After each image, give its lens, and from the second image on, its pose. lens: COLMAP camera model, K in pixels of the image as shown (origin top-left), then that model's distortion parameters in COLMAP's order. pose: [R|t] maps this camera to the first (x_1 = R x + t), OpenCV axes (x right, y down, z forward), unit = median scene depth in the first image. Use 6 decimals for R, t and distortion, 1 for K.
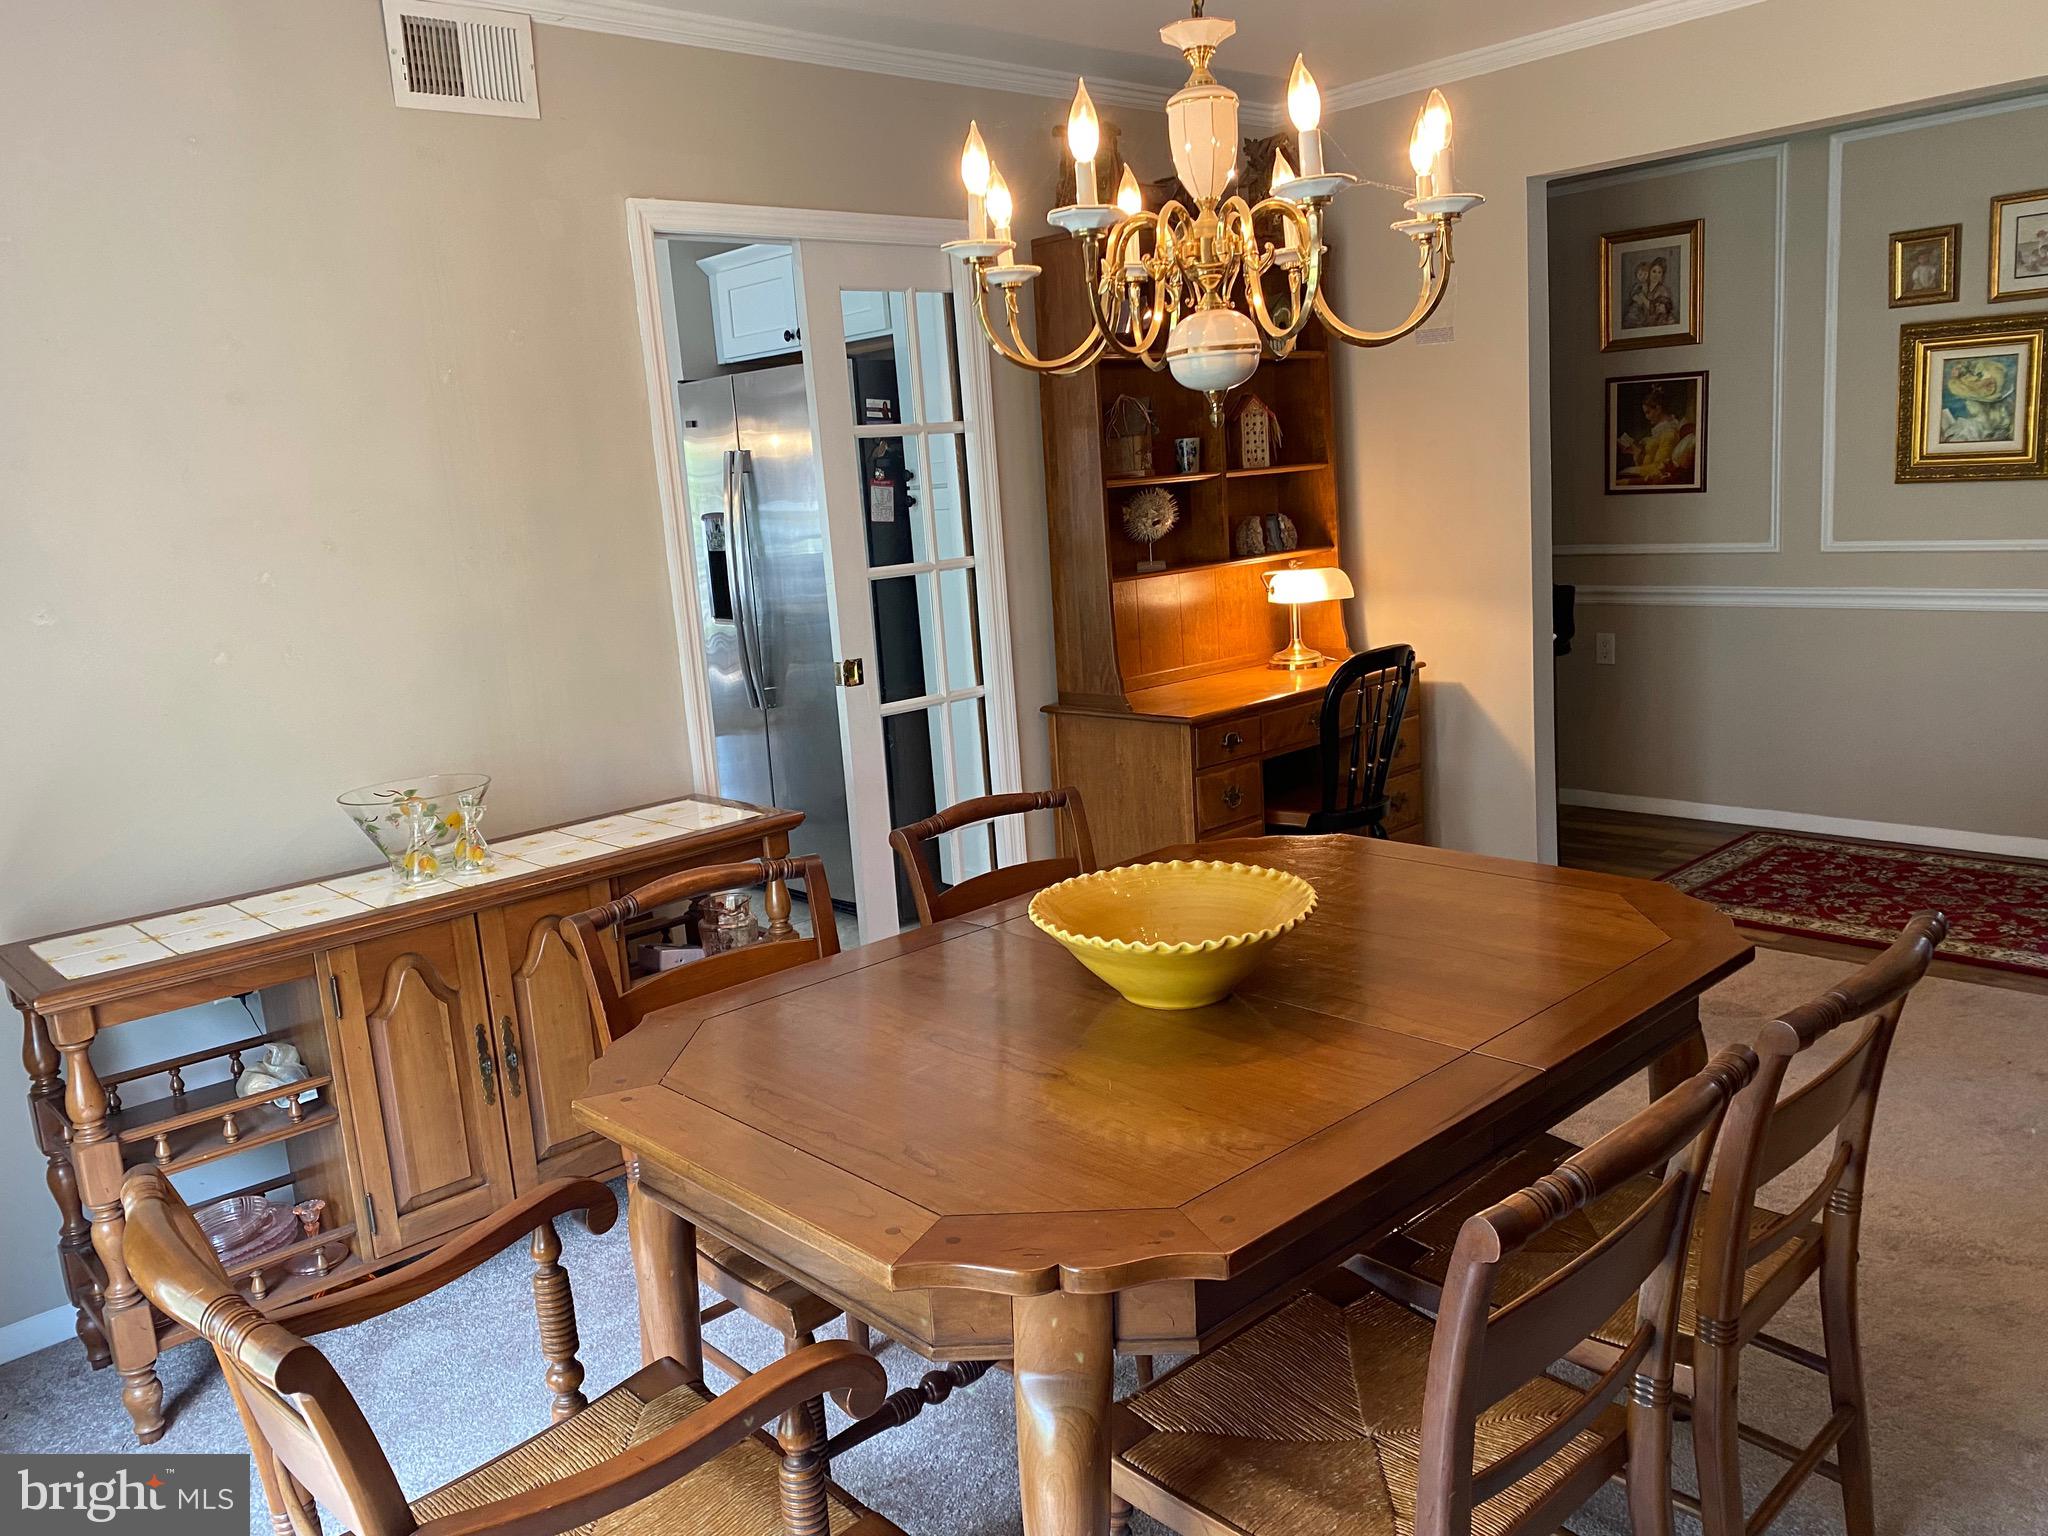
lens RADIAL K [[1569.3, 0, 1024.0], [0, 1569.3, 768.0], [0, 0, 1]] dist [-0.096038, -0.003039]
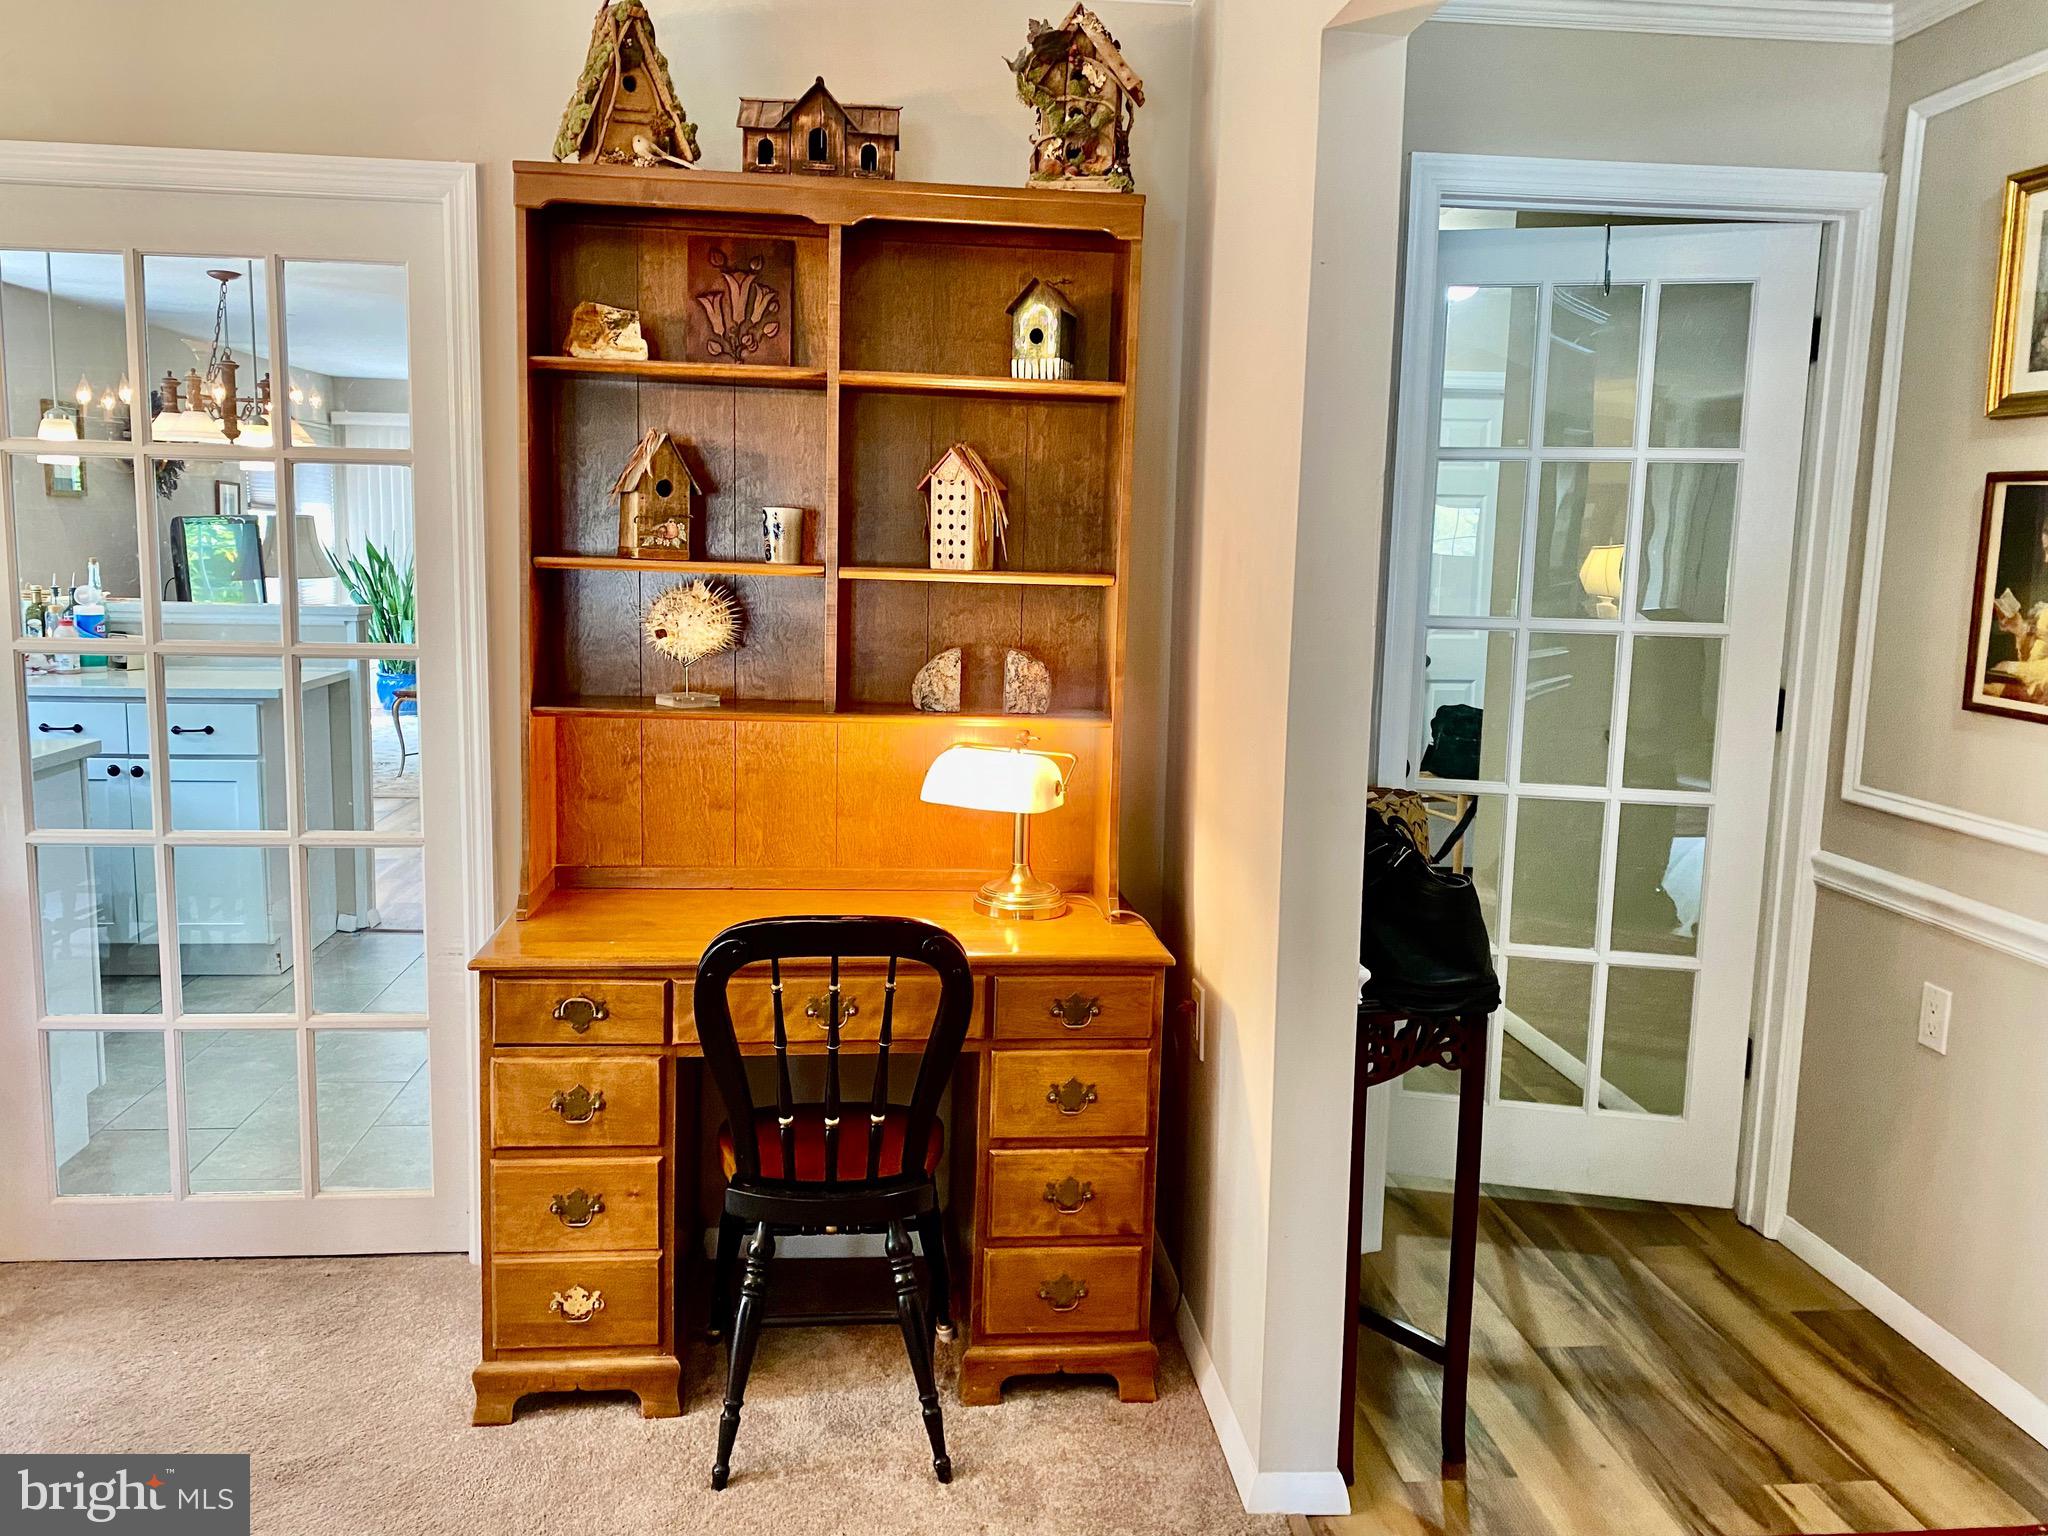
lens RADIAL K [[1534.5, 0, 1019.5], [0, 1534.5, 728.7], [0, 0, 1]] dist [0.050282, -0.124163]
pose [[0.796102, 0.171494, -0.580354, 0.519462], [-0.201876, 0.979332, 0.012467, -0.144182], [0.570498, 0.107234, 0.814269, 0.536071]]
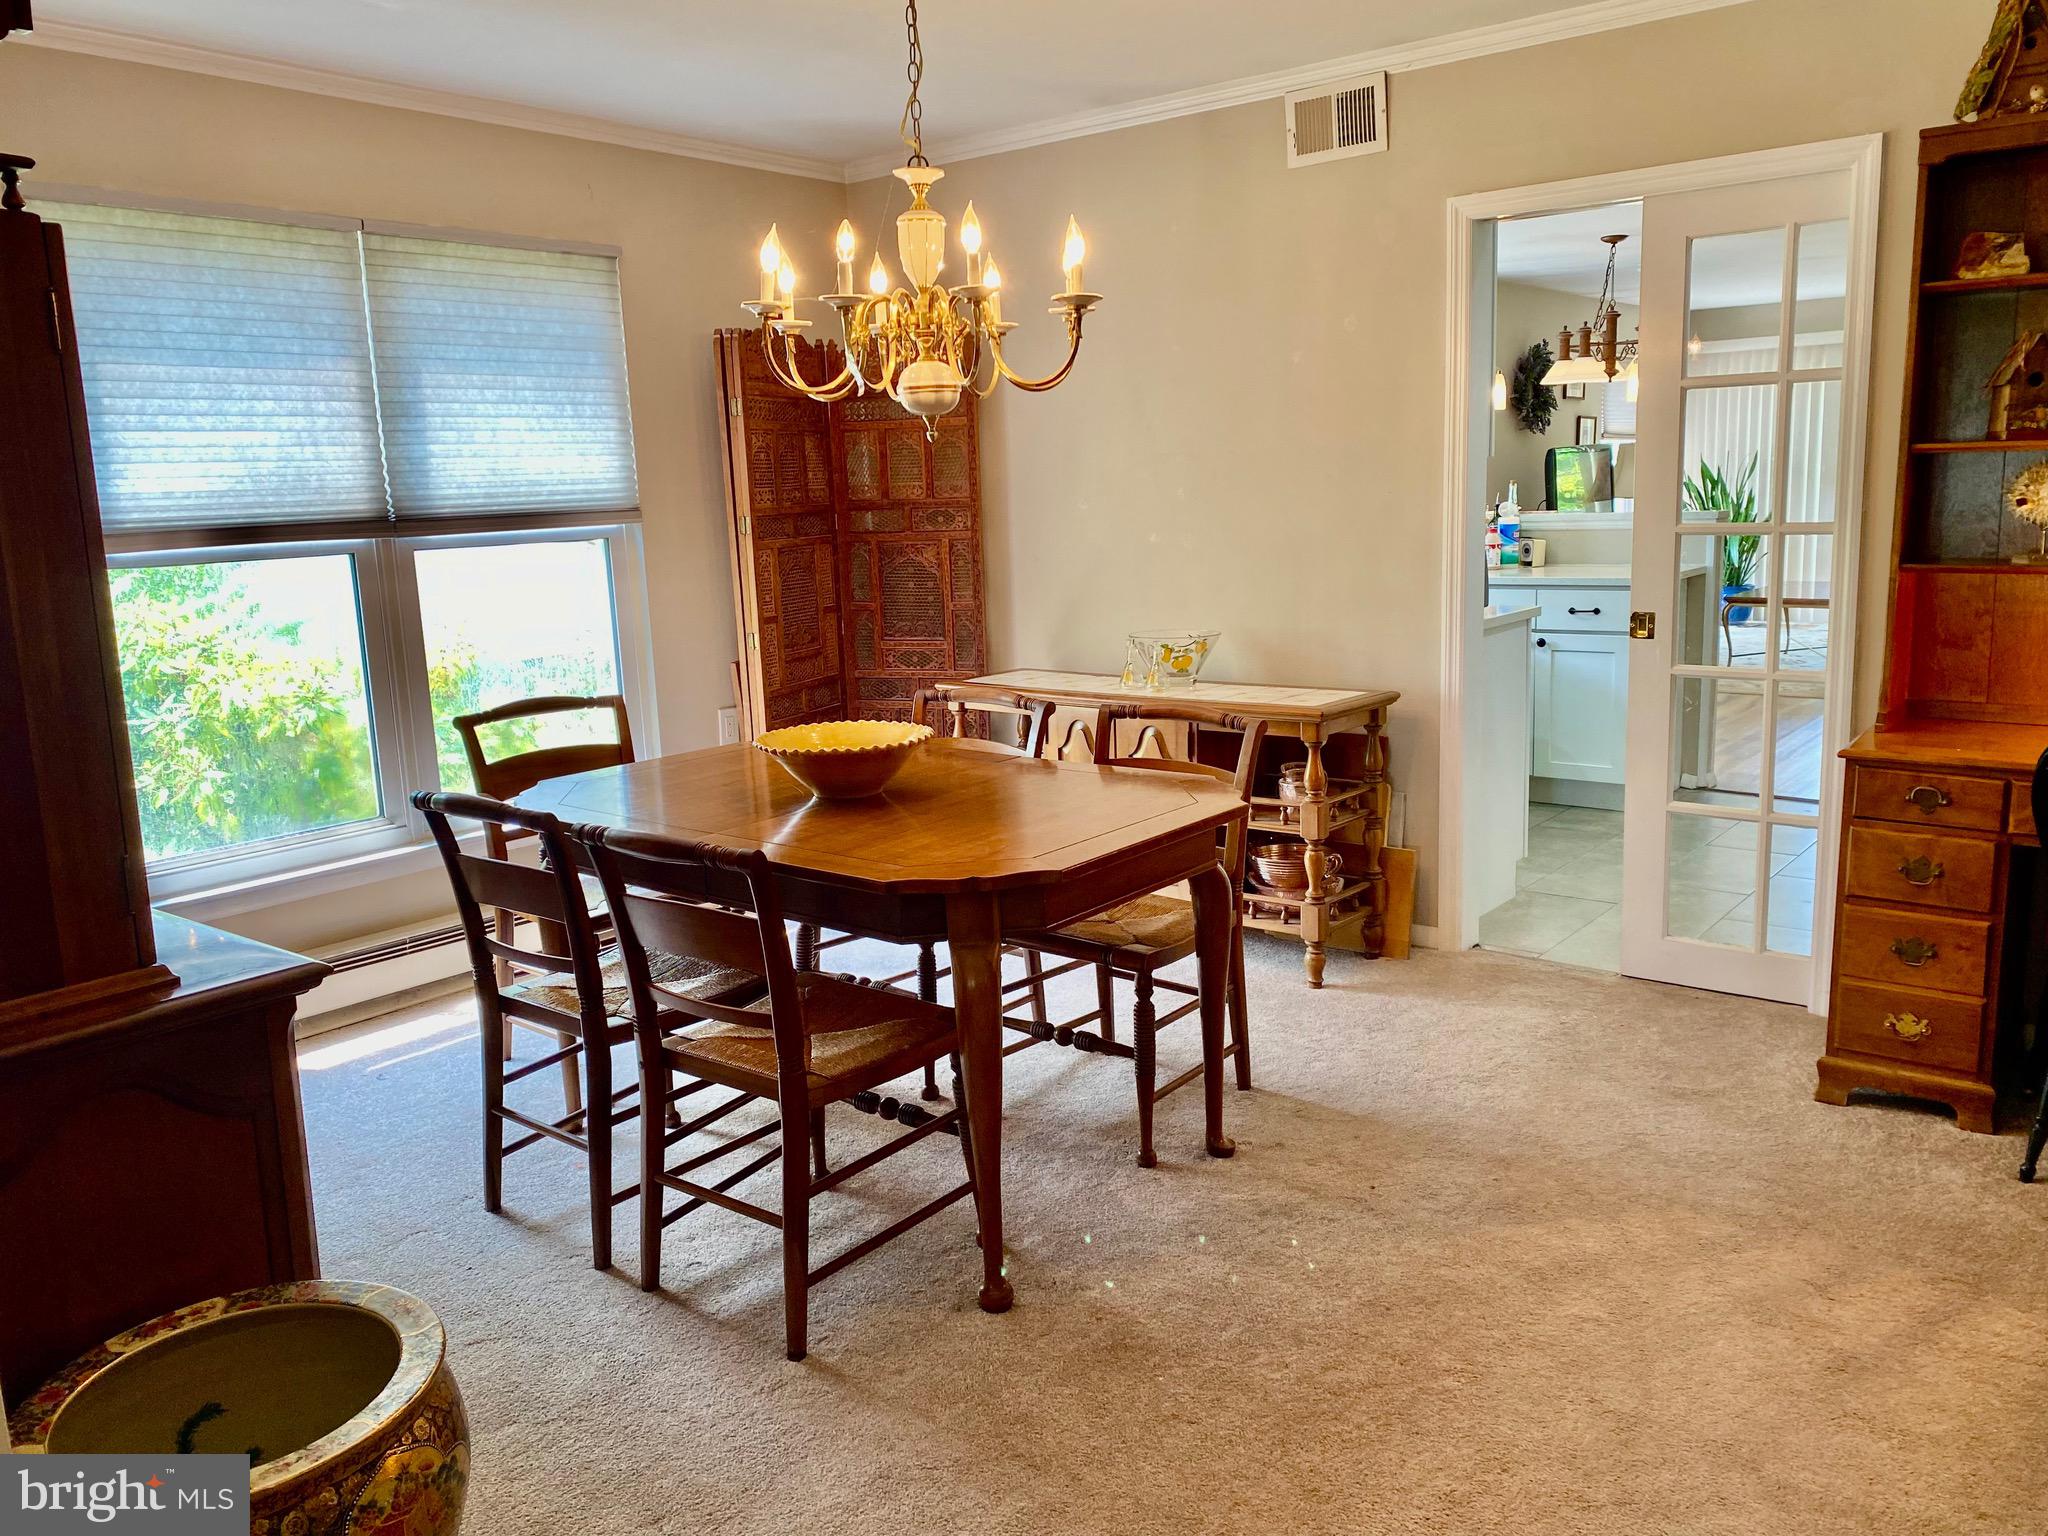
lens RADIAL K [[1573.9, 0, 1024.0], [0, 1573.9, 768.0], [0, 0, 1]] dist [0.019472, -0.012067]
pose [[0.156438, 0.249294, -0.955709, 0.708147], [-0.164809, 0.960645, 0.223604, -0.116010], [0.973840, 0.122529, 0.191368, 0.369834]]
